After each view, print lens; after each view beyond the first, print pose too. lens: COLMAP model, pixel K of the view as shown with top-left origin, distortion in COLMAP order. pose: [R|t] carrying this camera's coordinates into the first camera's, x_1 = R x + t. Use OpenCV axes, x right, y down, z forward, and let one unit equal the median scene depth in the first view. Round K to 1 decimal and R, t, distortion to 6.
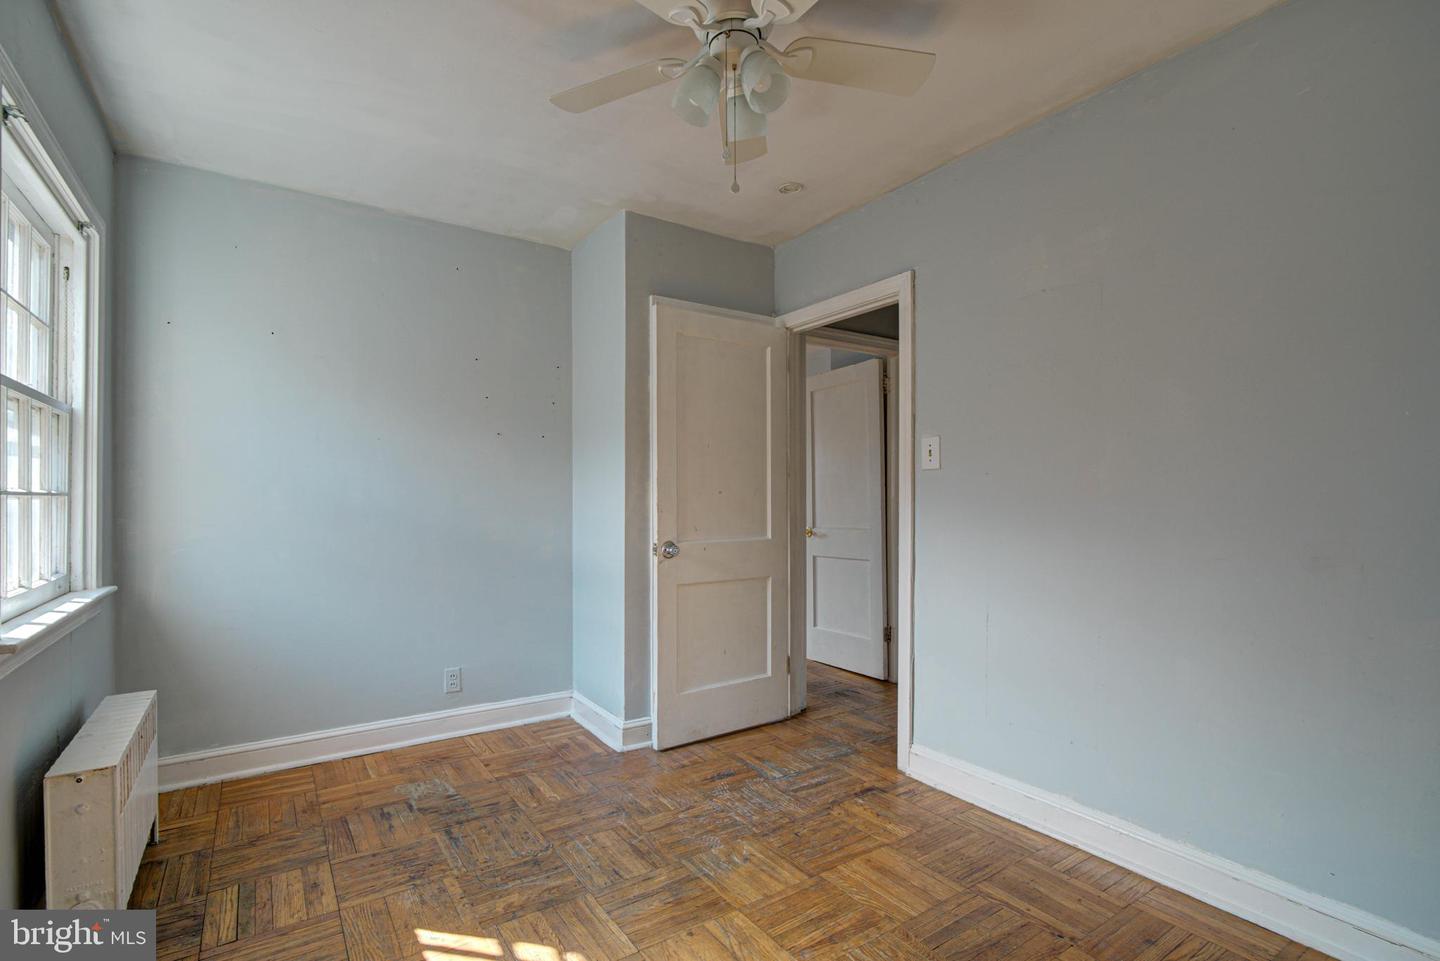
lens RADIAL K [[678.2, 0, 711.1], [0, 678.2, 494.5], [0, 0, 1]] dist [0.000808, 0.000458]
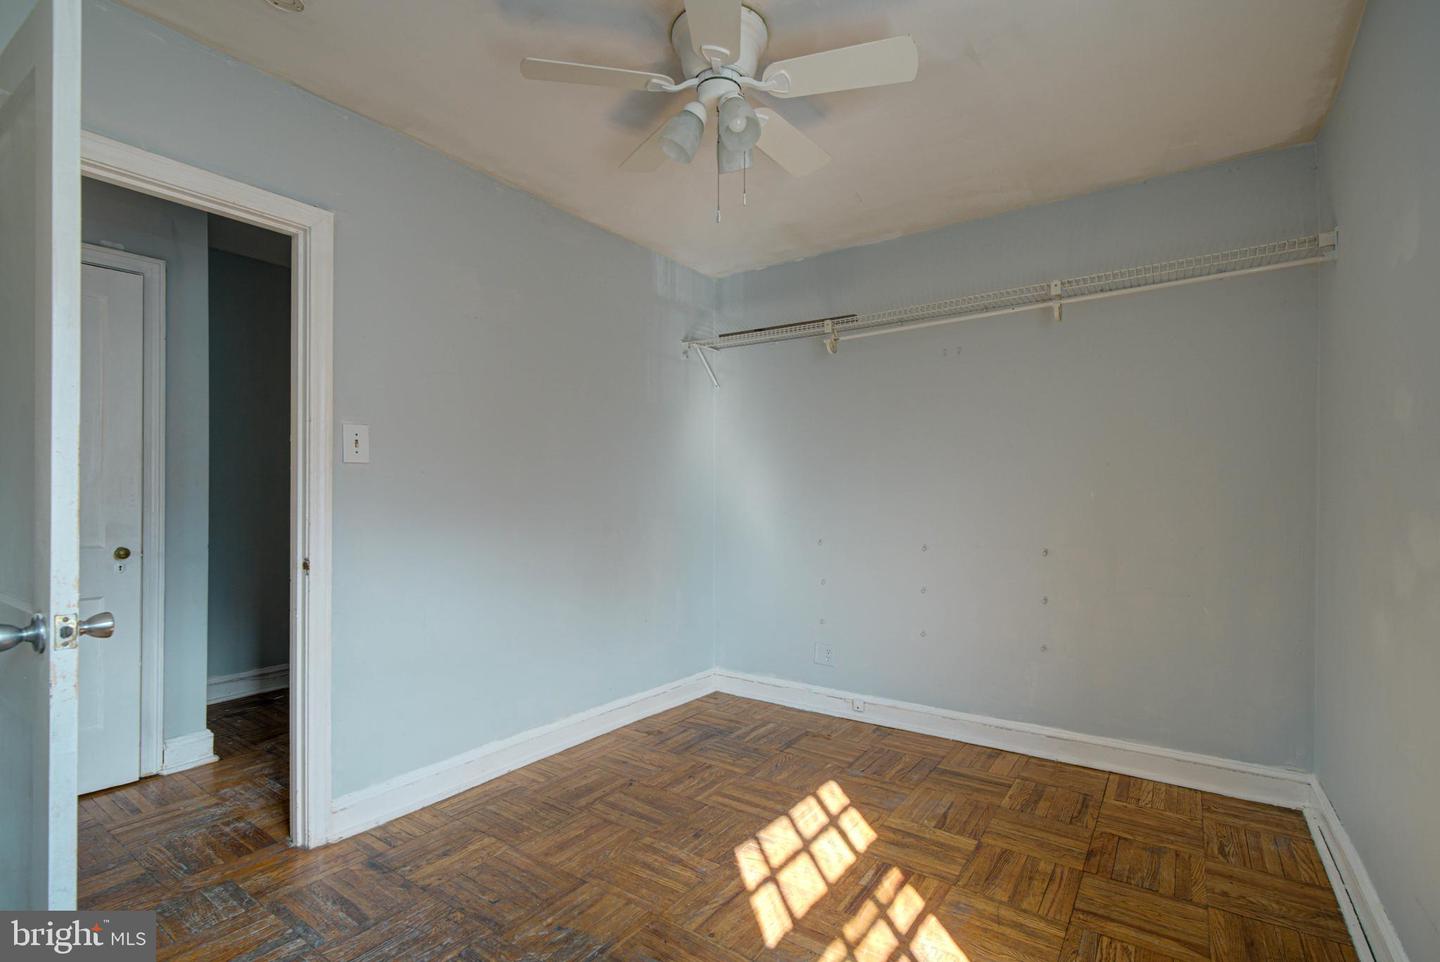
lens RADIAL K [[678.2, 0, 711.1], [0, 678.2, 495.0], [0, 0, 1]] dist [0.000808, 0.000458]
pose [[-0.355930, 0.002020, 0.934511, -0.771835], [-0.006960, 0.999964, -0.004812, 0.005580], [-0.934487, -0.008217, -0.355903, 1.090827]]
